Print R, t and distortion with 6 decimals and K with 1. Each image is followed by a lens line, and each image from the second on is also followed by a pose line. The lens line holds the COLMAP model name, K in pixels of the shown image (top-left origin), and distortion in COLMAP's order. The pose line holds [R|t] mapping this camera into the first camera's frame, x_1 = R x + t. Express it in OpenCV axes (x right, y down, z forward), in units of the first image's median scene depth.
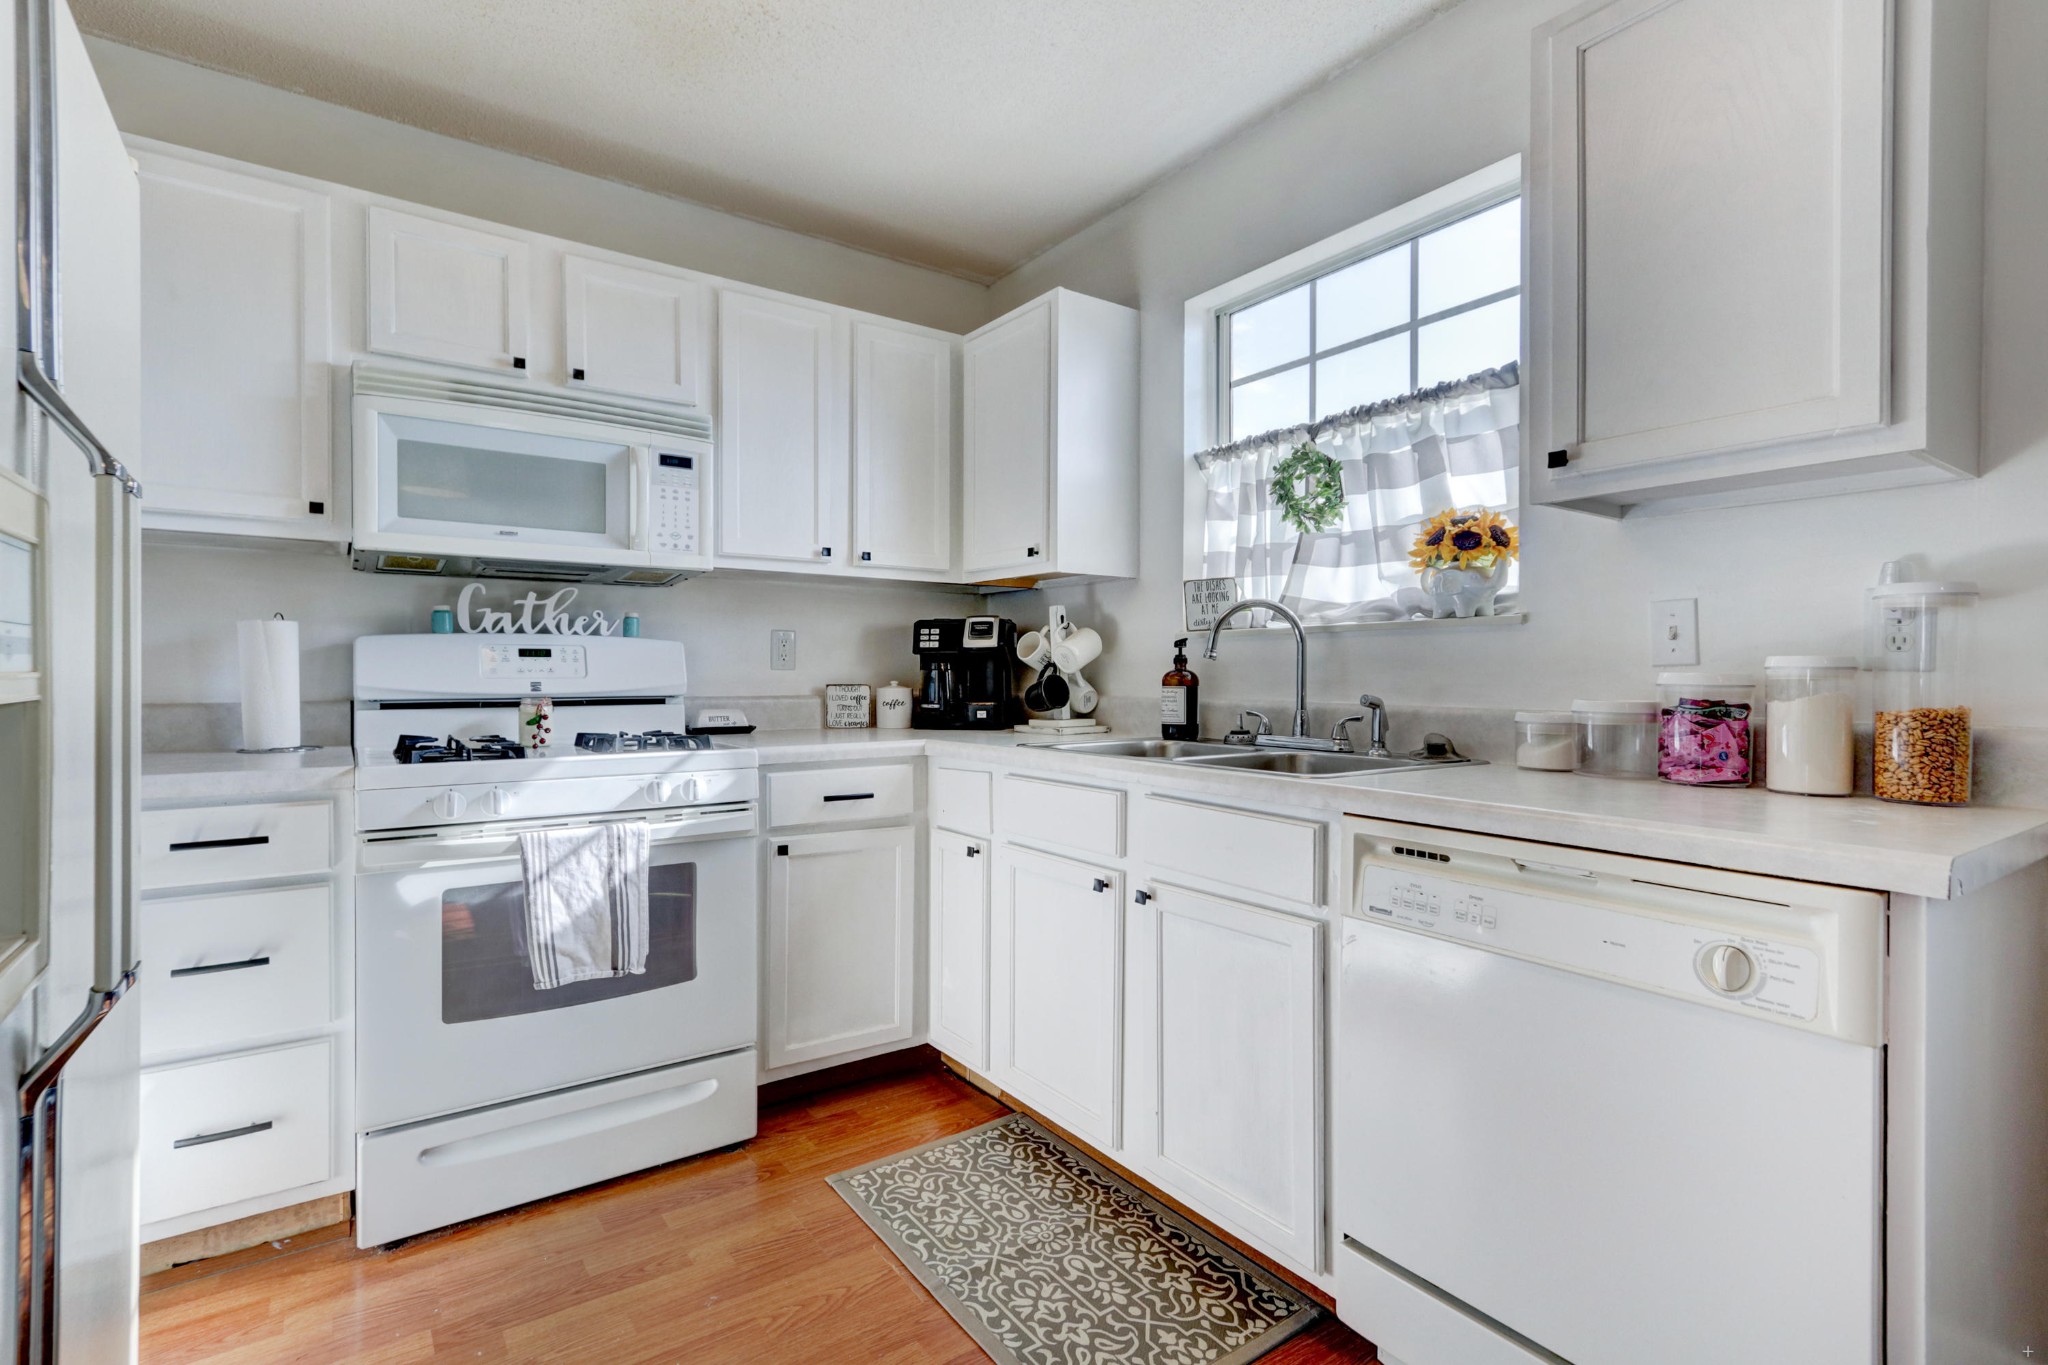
lens RADIAL K [[943.6, 0, 962.1], [0, 943.6, 676.3], [0, 0, 1]] dist [0.008779, 0.000999]
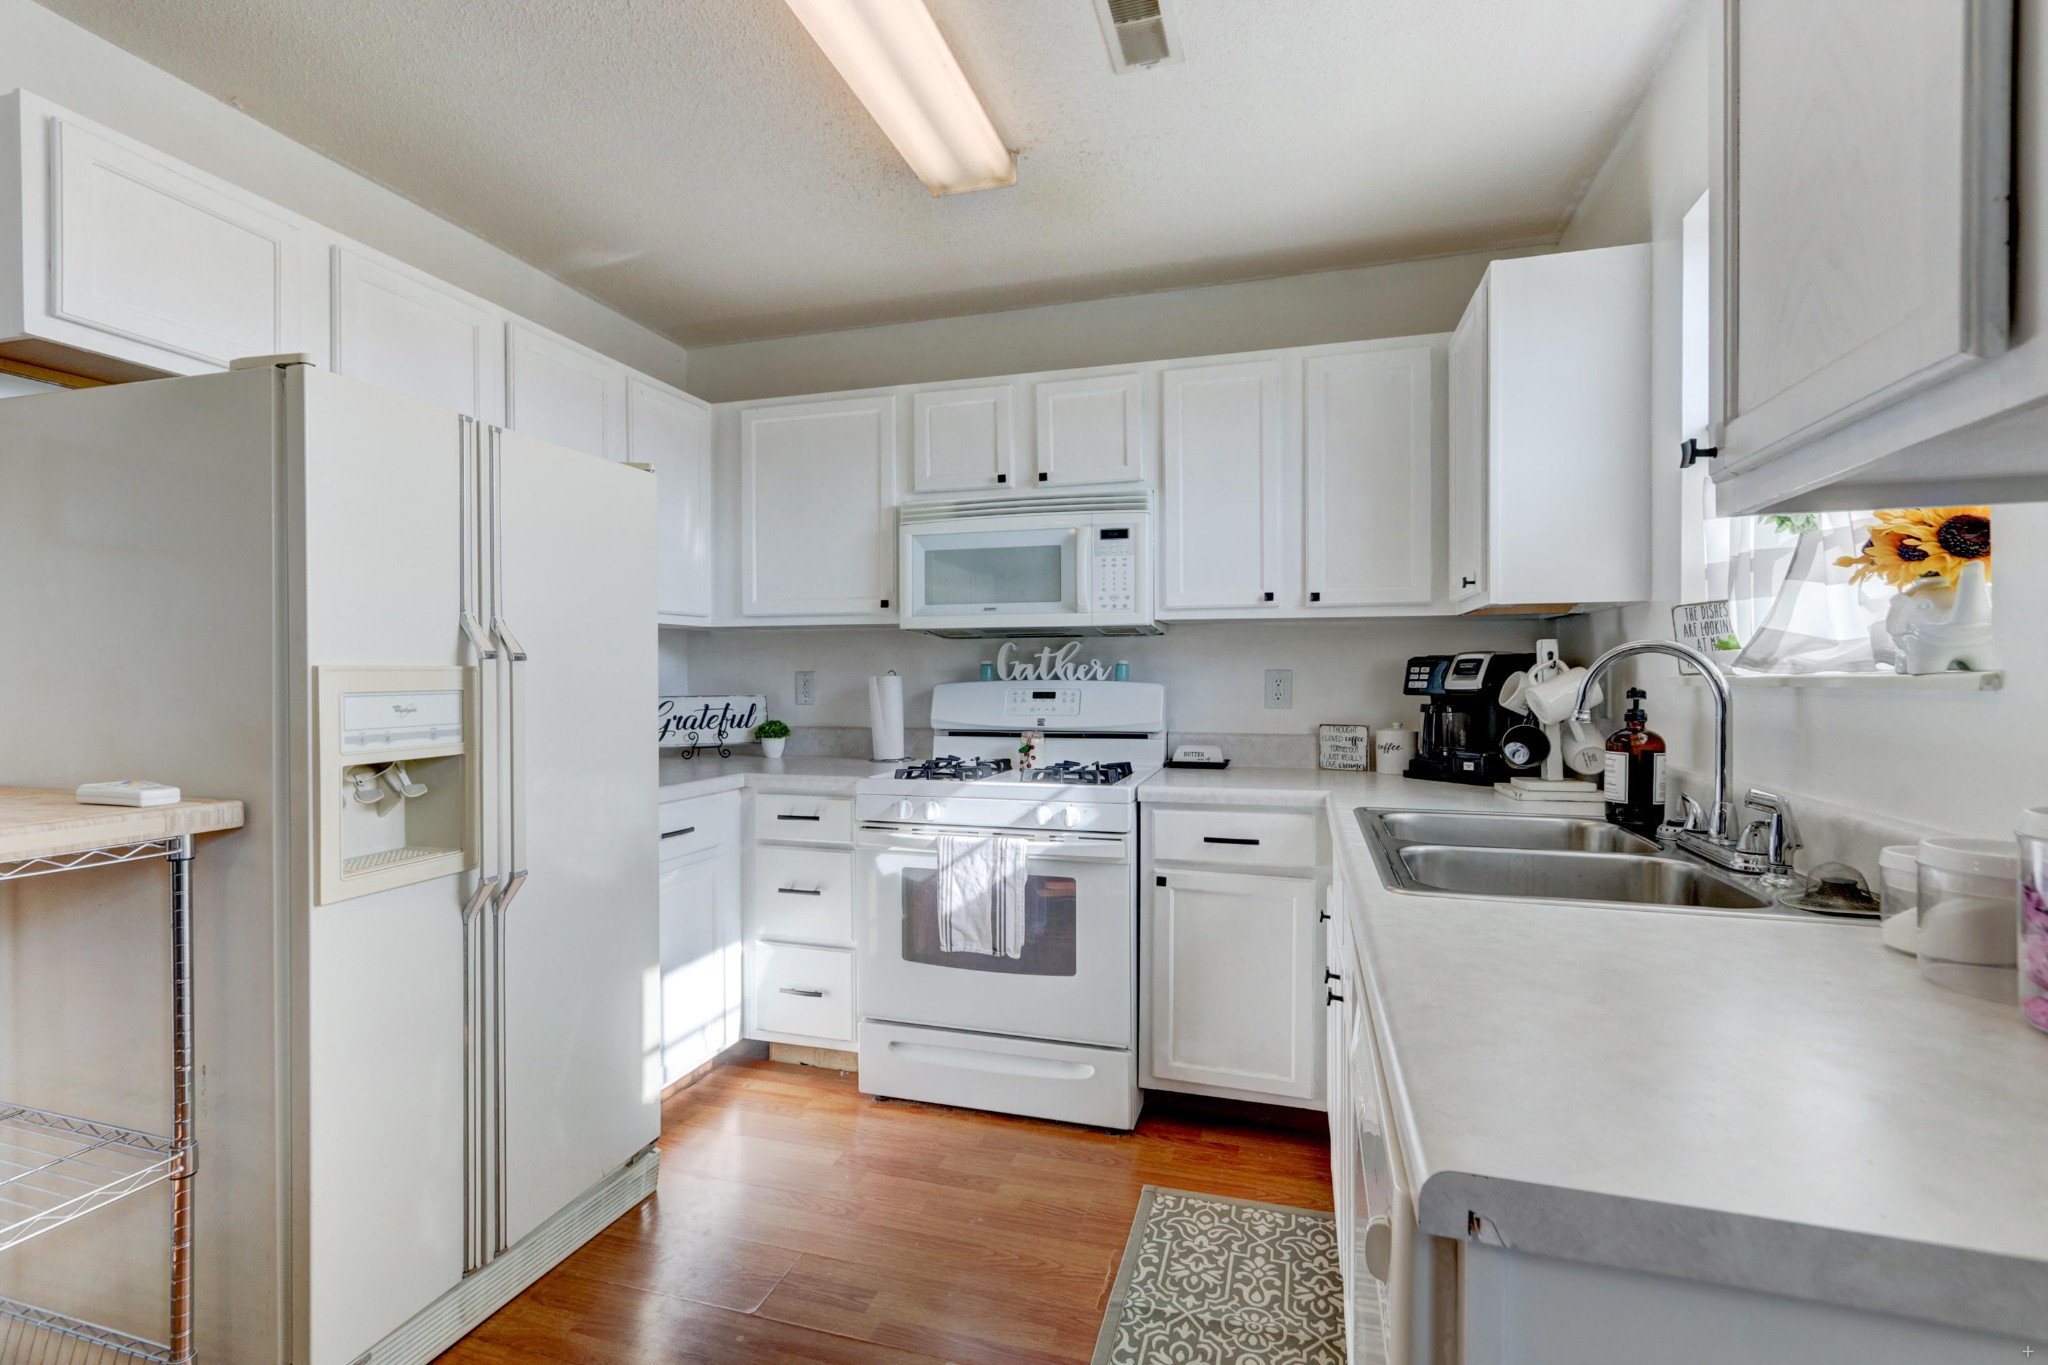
lens RADIAL K [[943.6, 0, 1001.9], [0, 943.6, 682.8], [0, 0, 1]] dist [0.008779, 0.000999]
pose [[0.638803, 0.003837, -0.769361, 0.536548], [-0.001344, 0.999992, 0.003872, -0.050710], [0.769369, -0.001439, 0.638803, 0.157386]]
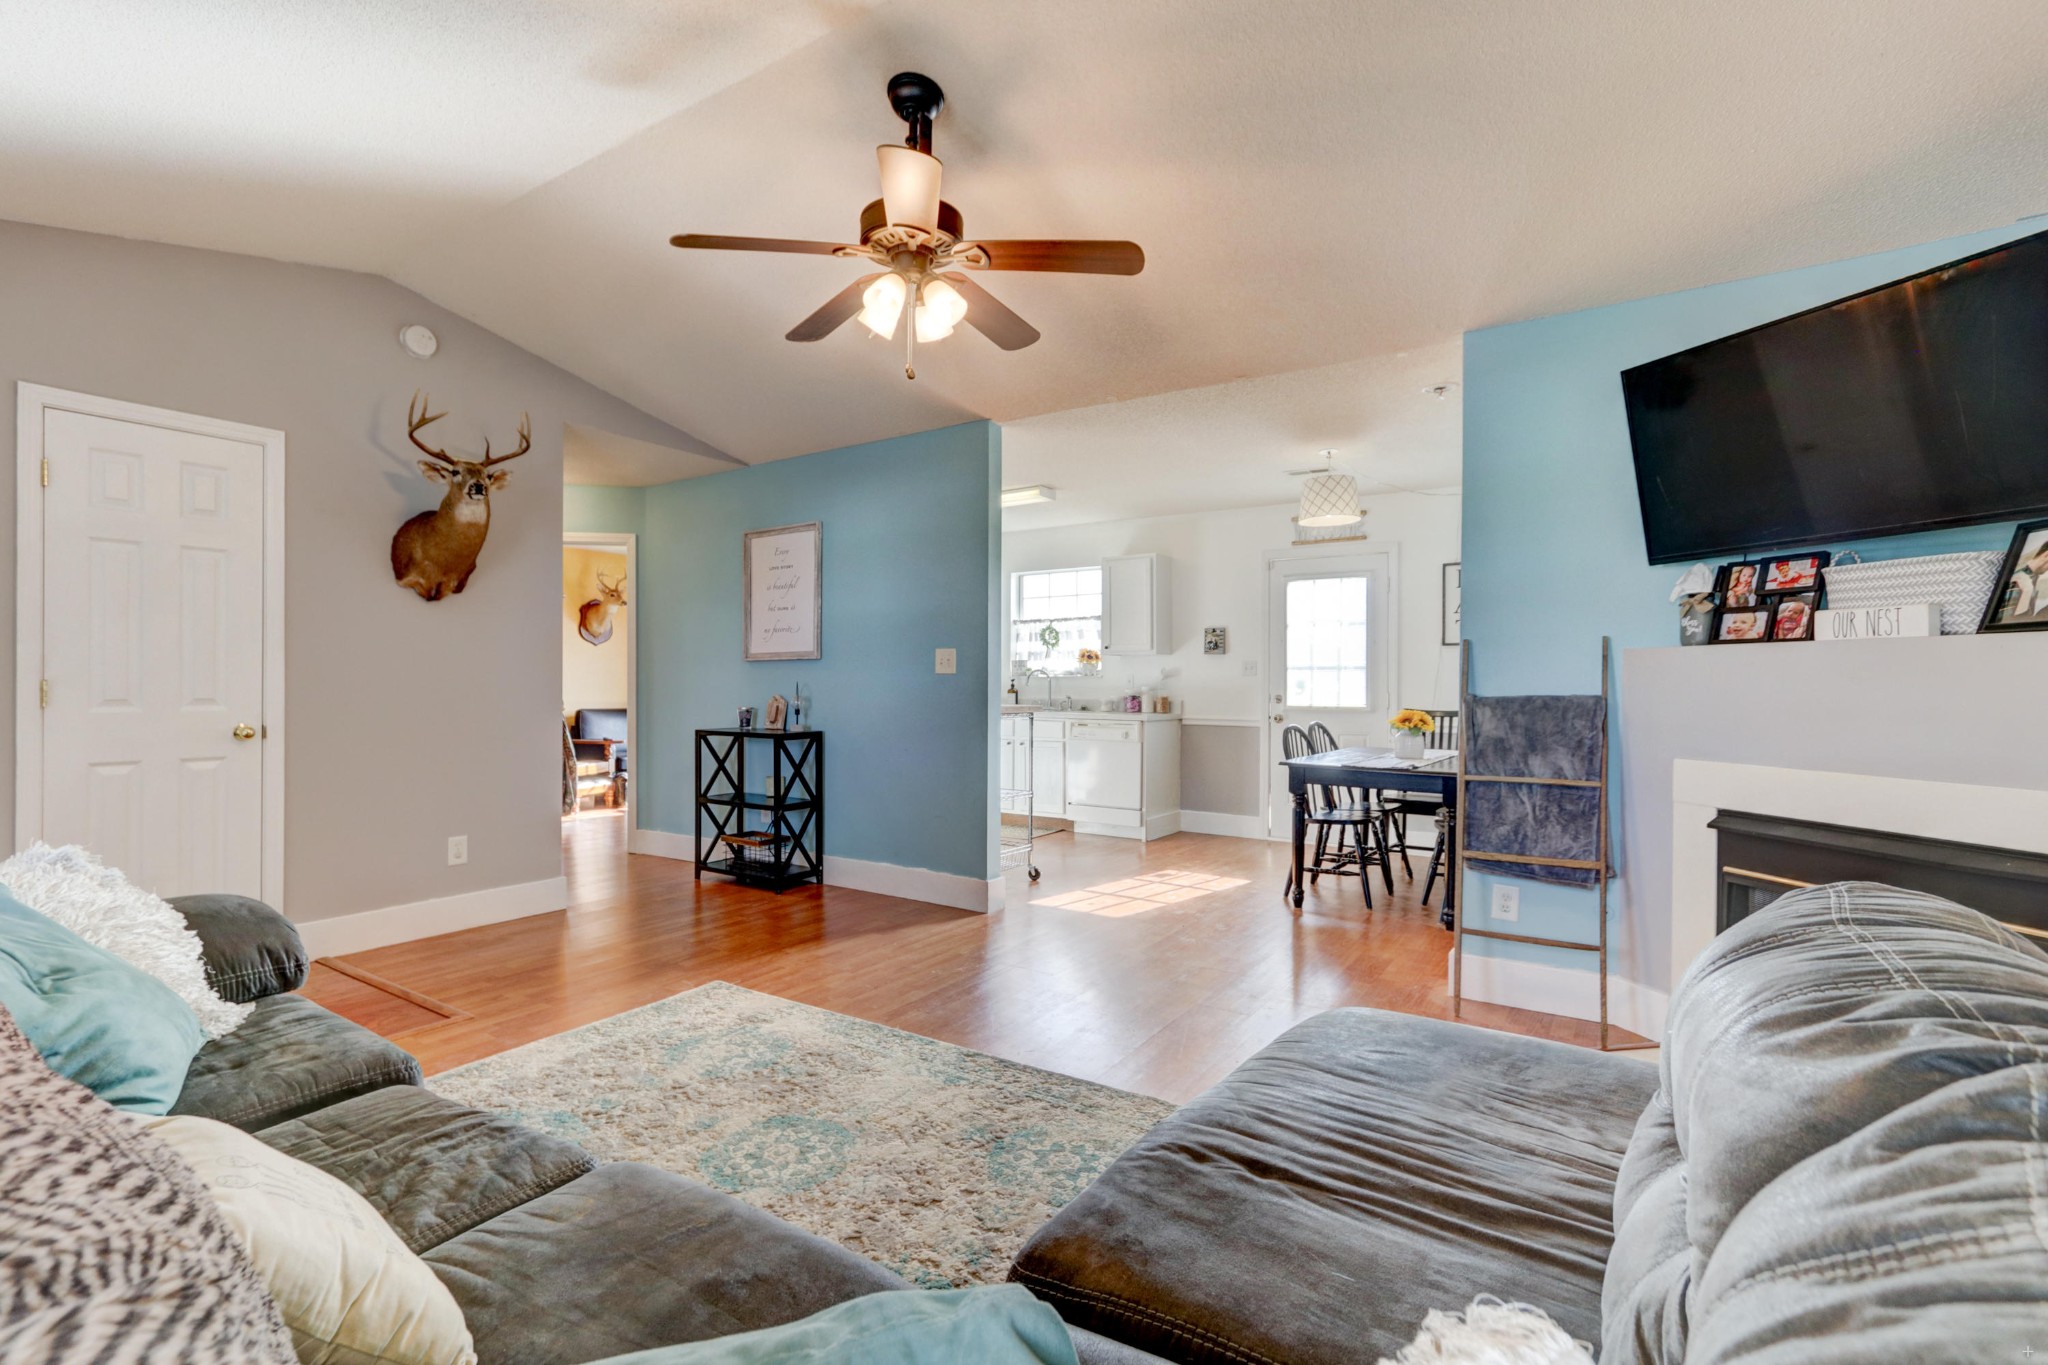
lens RADIAL K [[943.6, 0, 968.2], [0, 943.6, 683.4], [0, 0, 1]] dist [0.008779, 0.000999]
pose [[0.935529, 0.000443, 0.353248, -1.179565], [0.000612, 0.999996, -0.002875, -0.016545], [-0.353248, 0.002906, 0.935525, -2.215528]]
